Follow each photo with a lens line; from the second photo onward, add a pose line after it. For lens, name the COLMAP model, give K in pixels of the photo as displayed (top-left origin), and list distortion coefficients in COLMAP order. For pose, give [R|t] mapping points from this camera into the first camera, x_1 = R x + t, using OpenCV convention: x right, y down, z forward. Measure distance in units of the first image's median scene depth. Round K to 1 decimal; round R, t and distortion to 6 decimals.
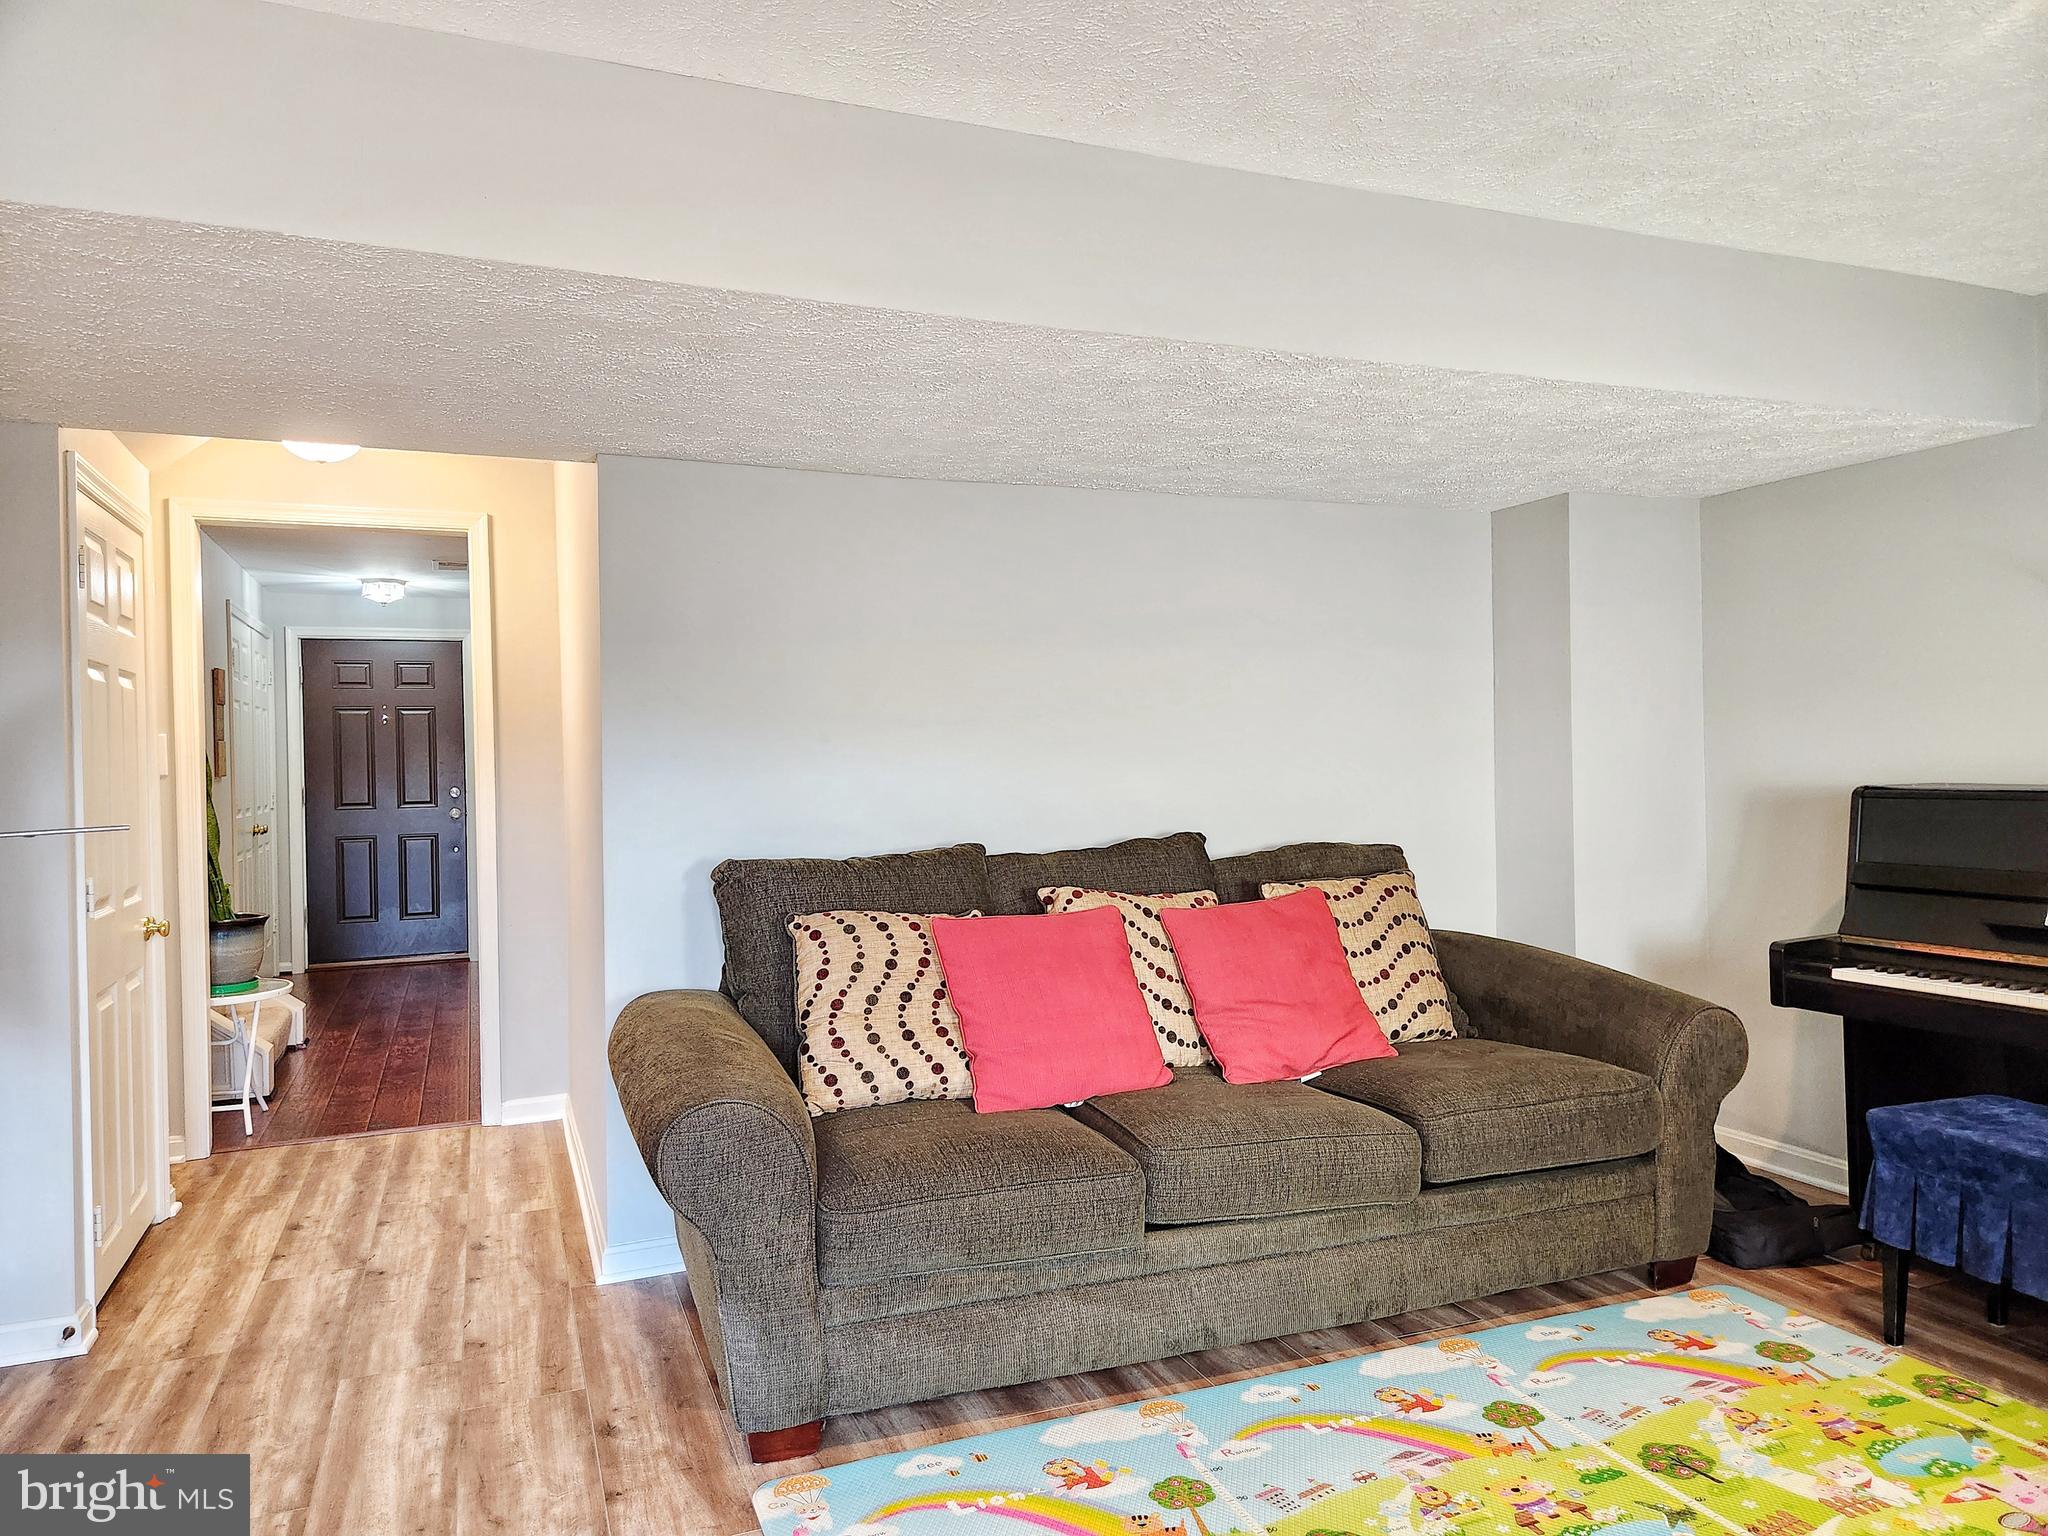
lens RADIAL K [[1358.8, 0, 1005.8], [0, 1358.8, 758.1], [0, 0, 1]] dist [0.072125, -0.047297]
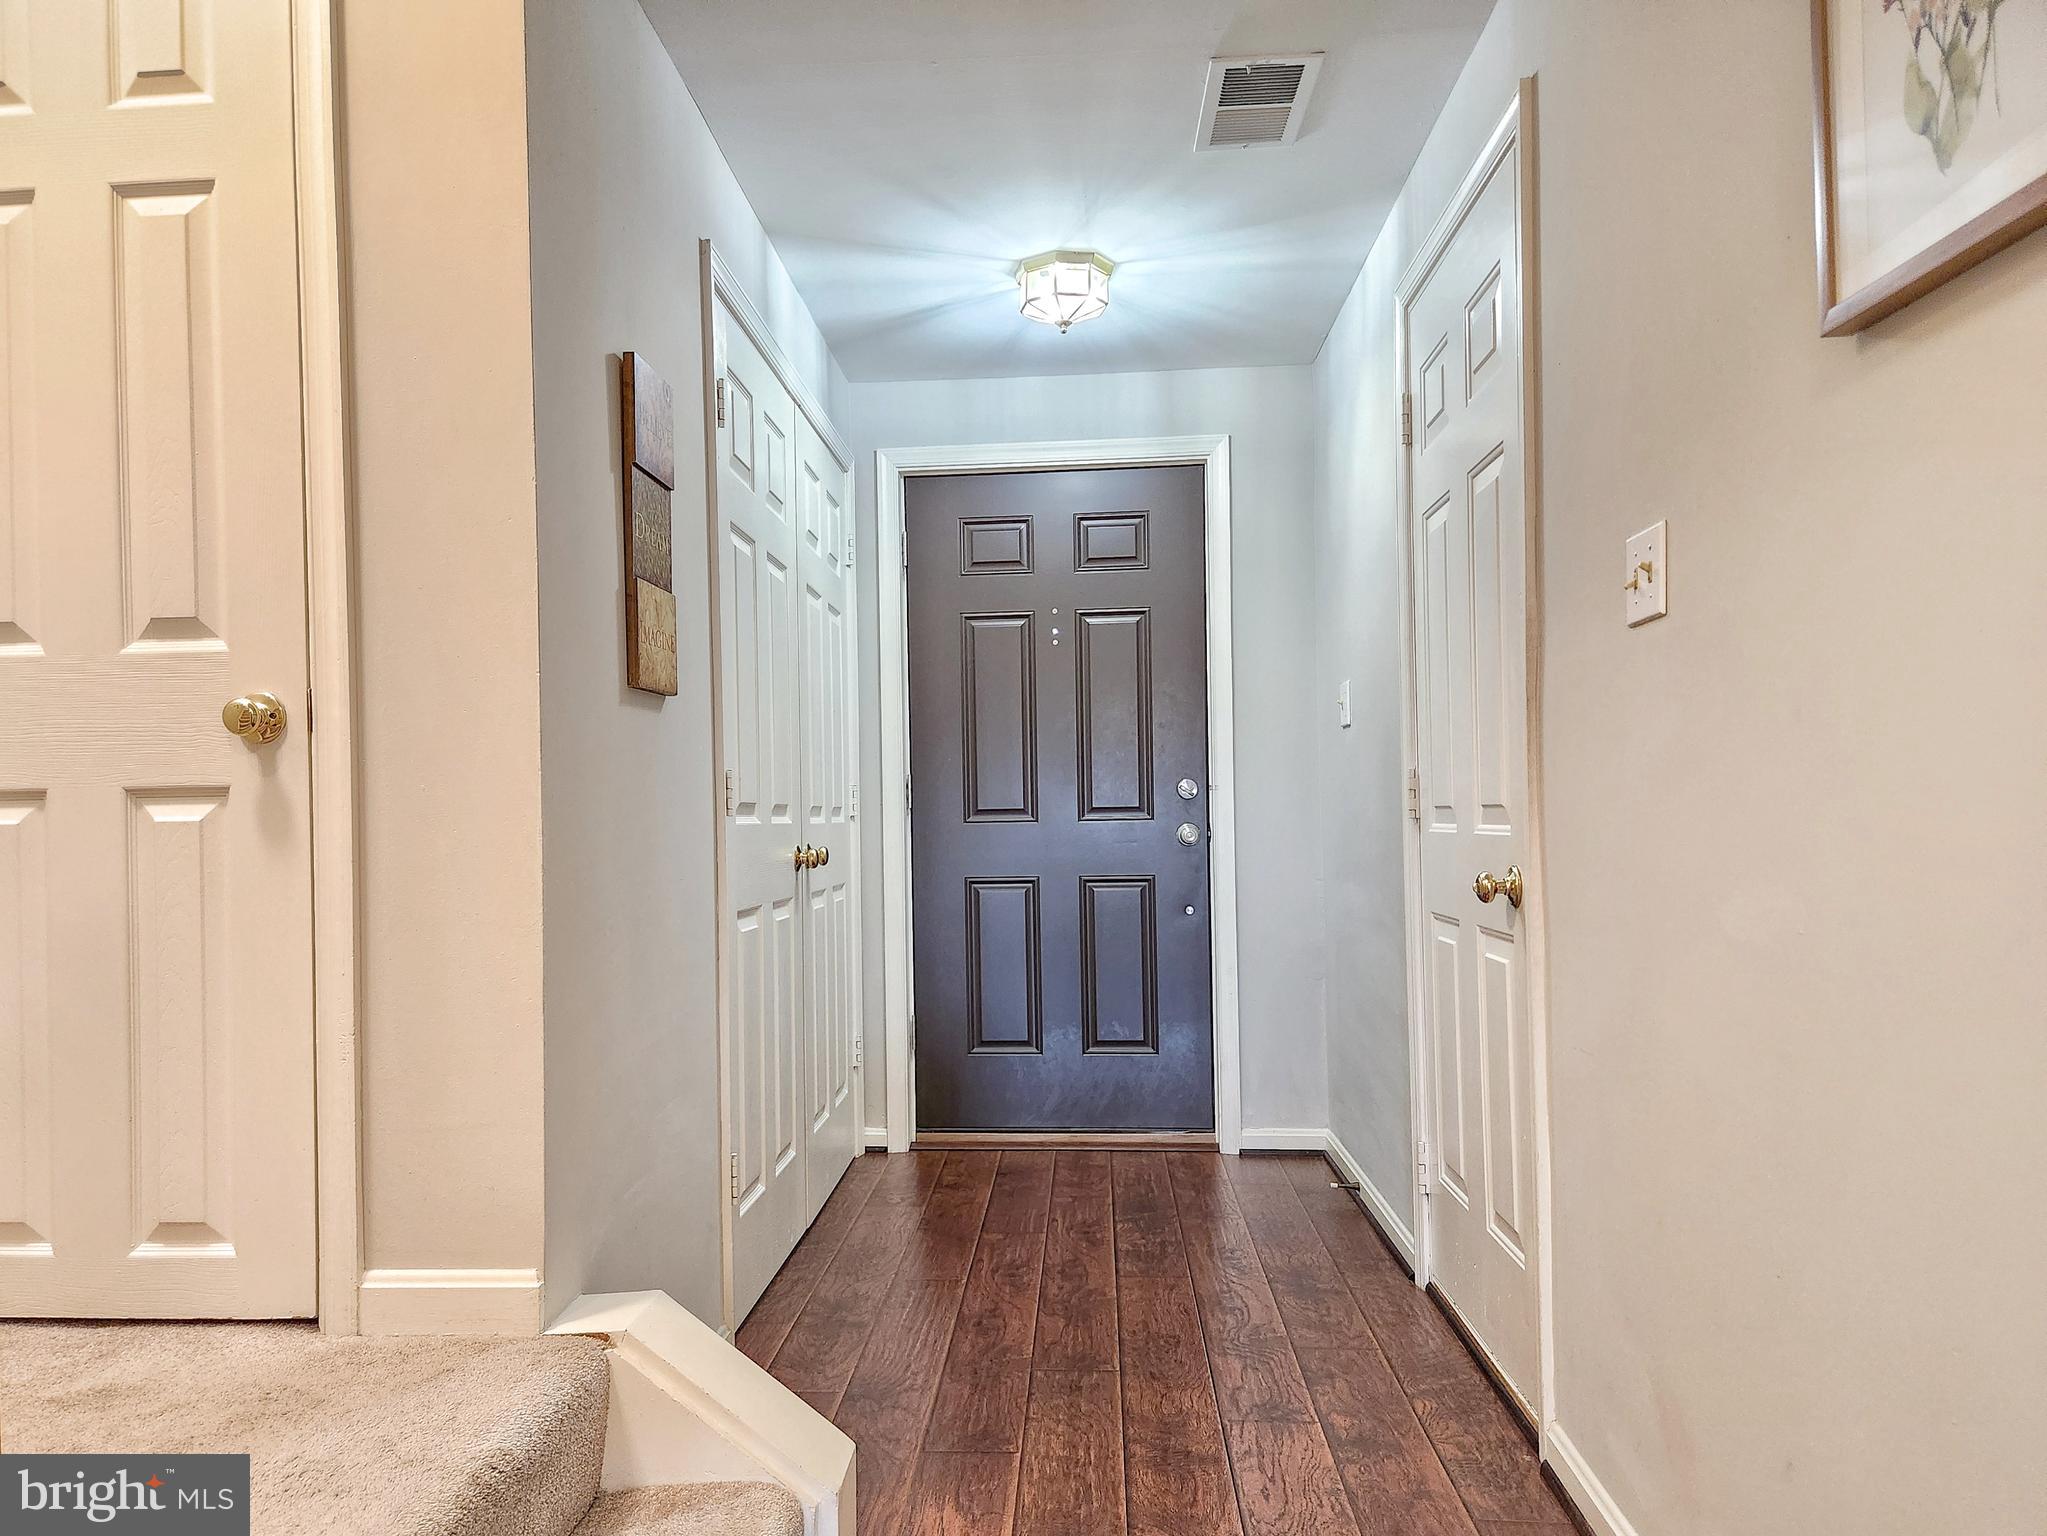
lens RADIAL K [[1358.1, 0, 1019.4], [0, 1358.1, 781.3], [0, 0, 1]] dist [0.072125, -0.047297]
pose [[0.911516, -0.004691, -0.411238, -0.264407], [-0.002509, 0.999853, -0.016967, 0.030693], [0.411258, 0.016497, 0.911370, 0.556117]]
